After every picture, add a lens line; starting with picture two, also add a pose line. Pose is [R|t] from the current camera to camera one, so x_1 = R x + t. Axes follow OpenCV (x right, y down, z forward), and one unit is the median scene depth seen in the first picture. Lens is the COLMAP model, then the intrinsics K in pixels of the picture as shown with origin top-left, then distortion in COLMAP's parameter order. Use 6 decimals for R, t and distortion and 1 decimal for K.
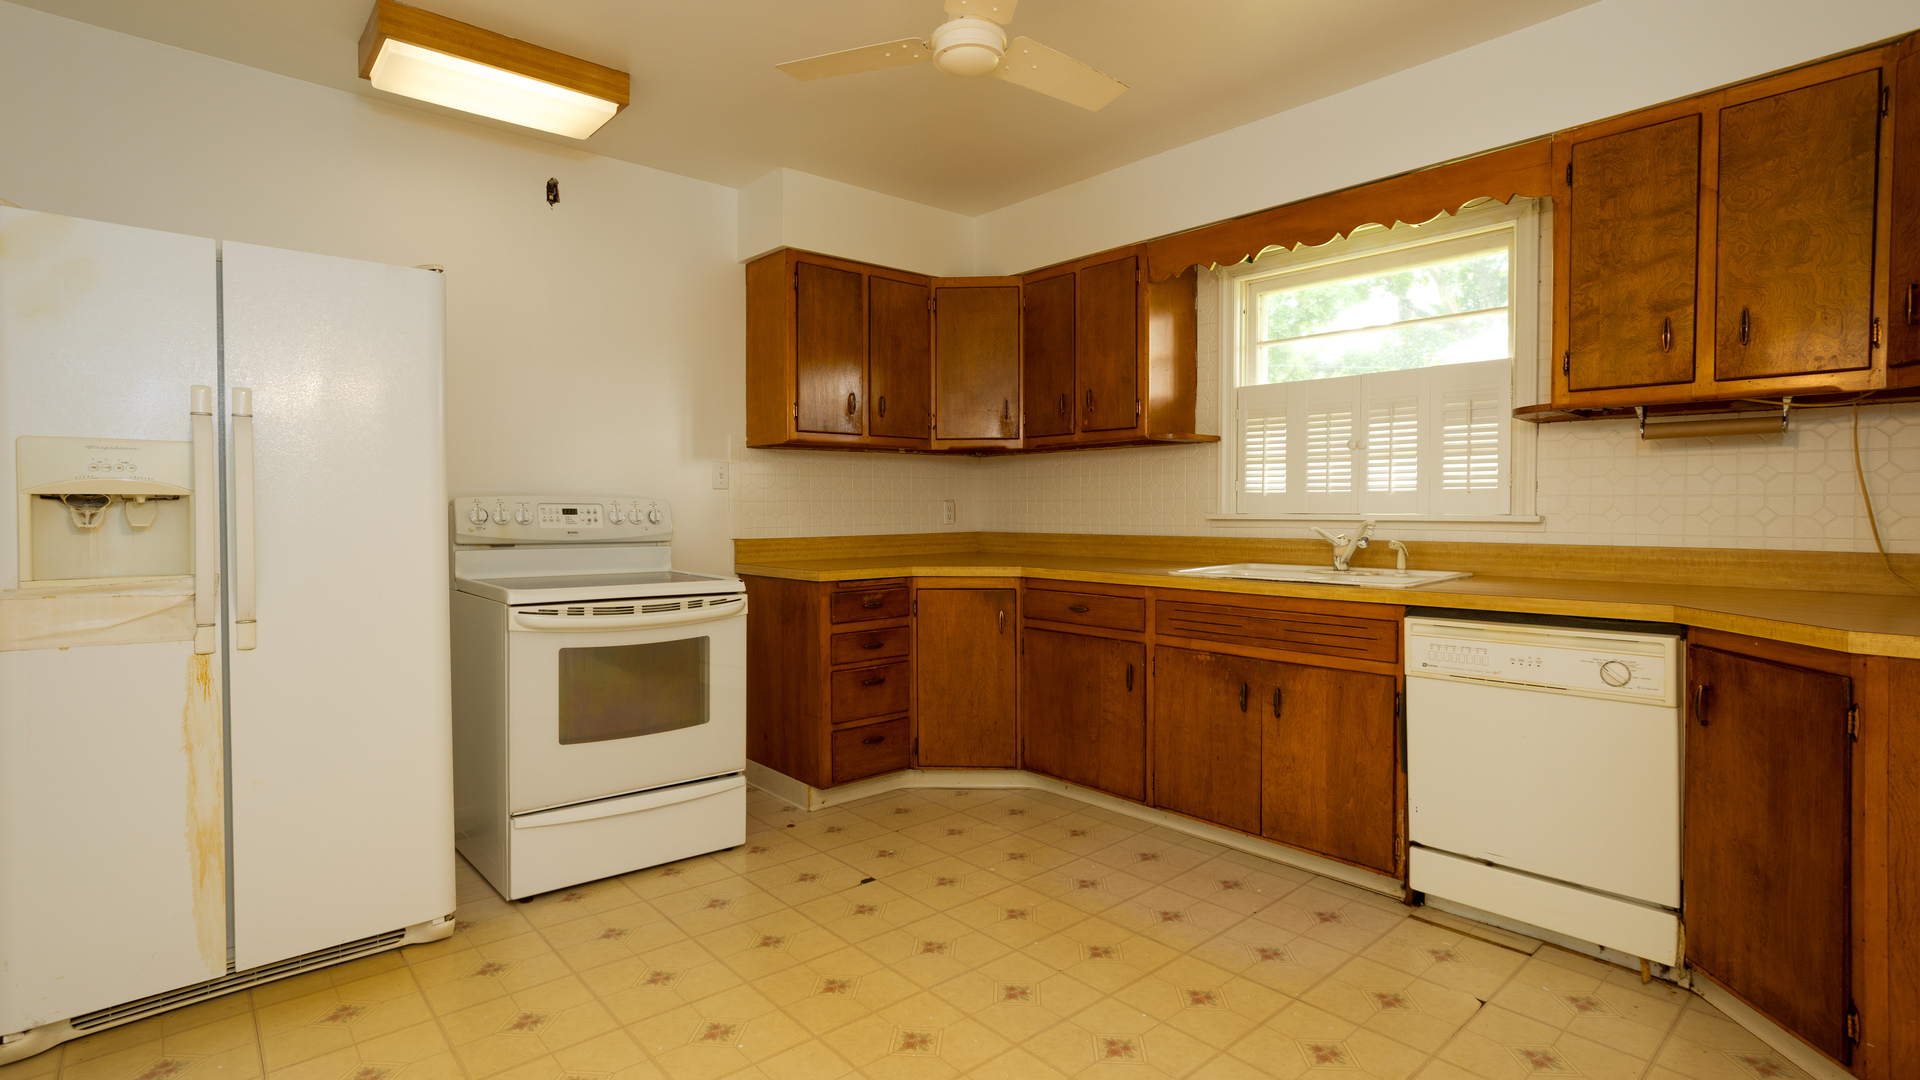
lens RADIAL K [[954.4, 0, 960.0], [0, 954.4, 540.0], [0, 0, 1]] dist [-0.000082, 0.015509]
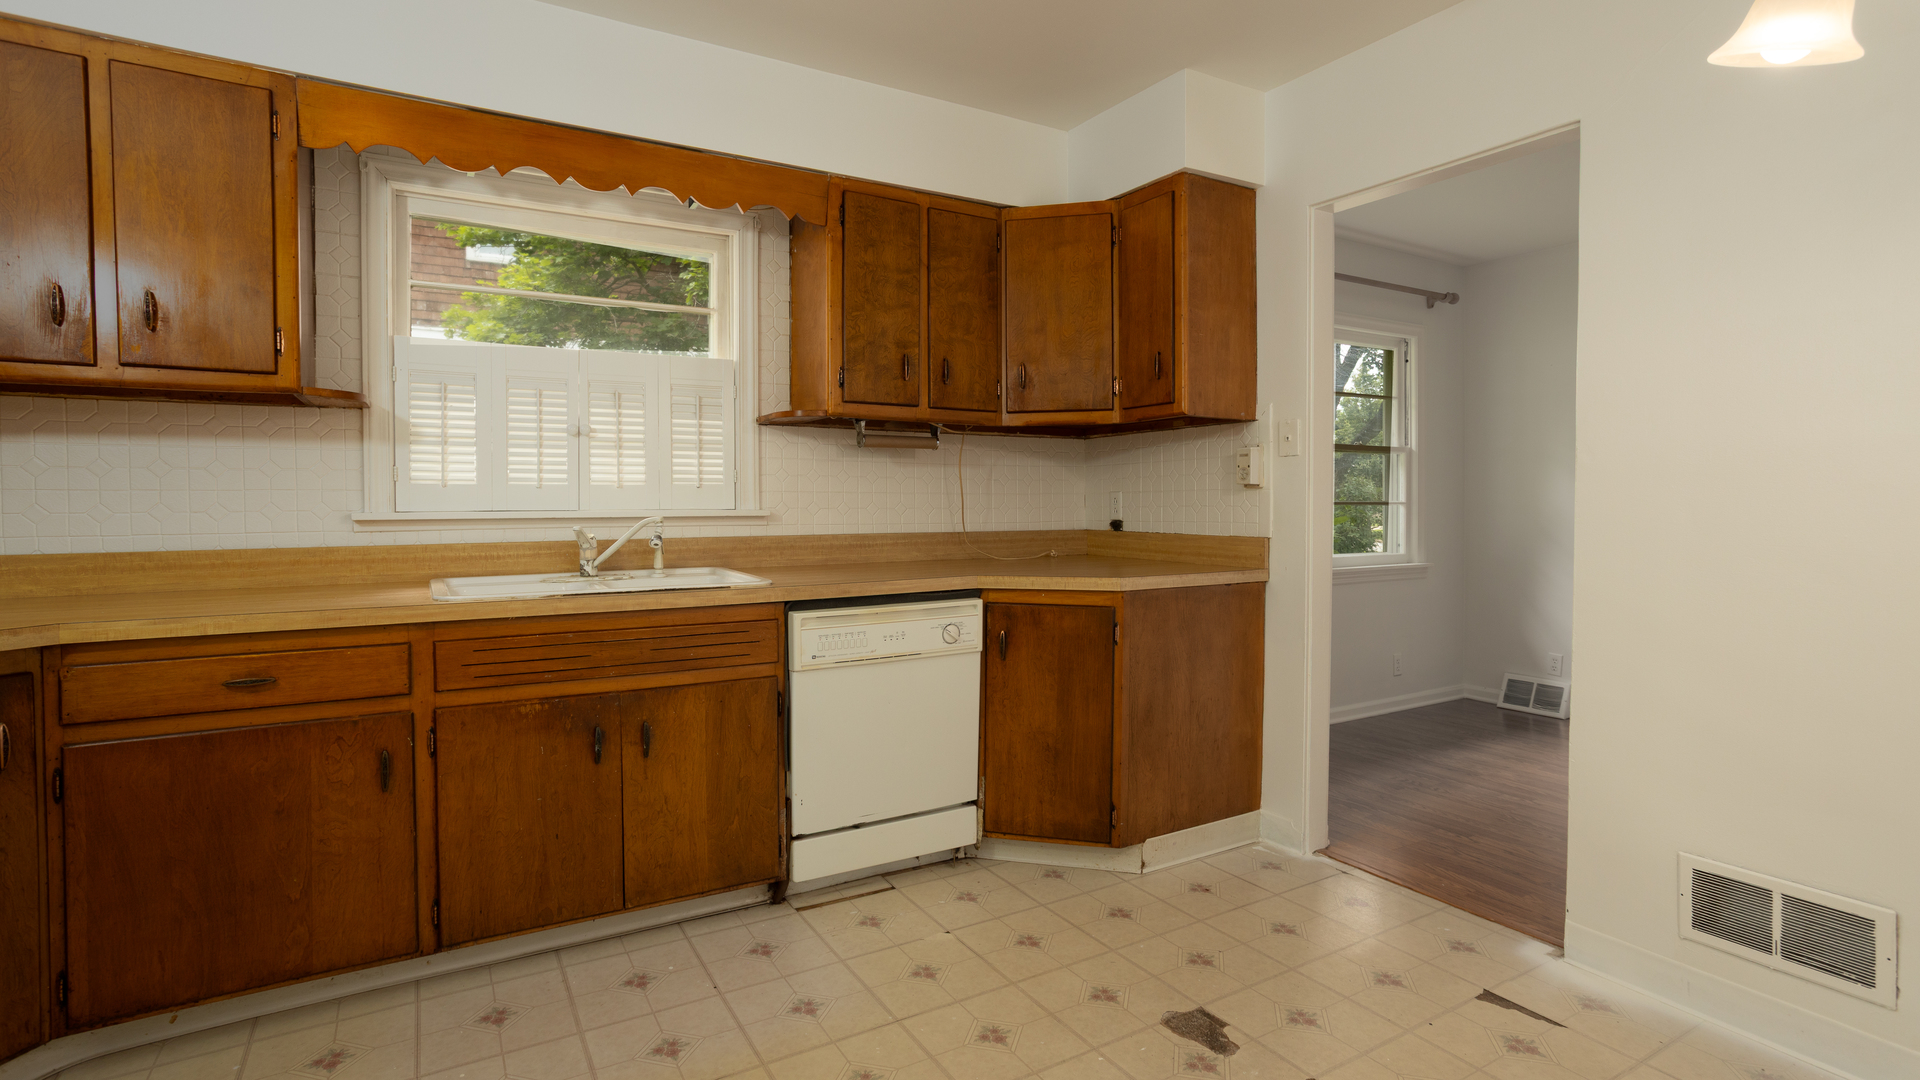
lens RADIAL K [[927.0, 0, 960.0], [0, 927.0, 540.0], [0, 0, 1]] dist [-0.067447, 0.045344]
pose [[0.183575, -0.035369, 0.982369, -0.415278], [0.037941, 0.998863, 0.028873, -0.014401], [-0.982273, 0.031972, 0.184708, 0.625021]]
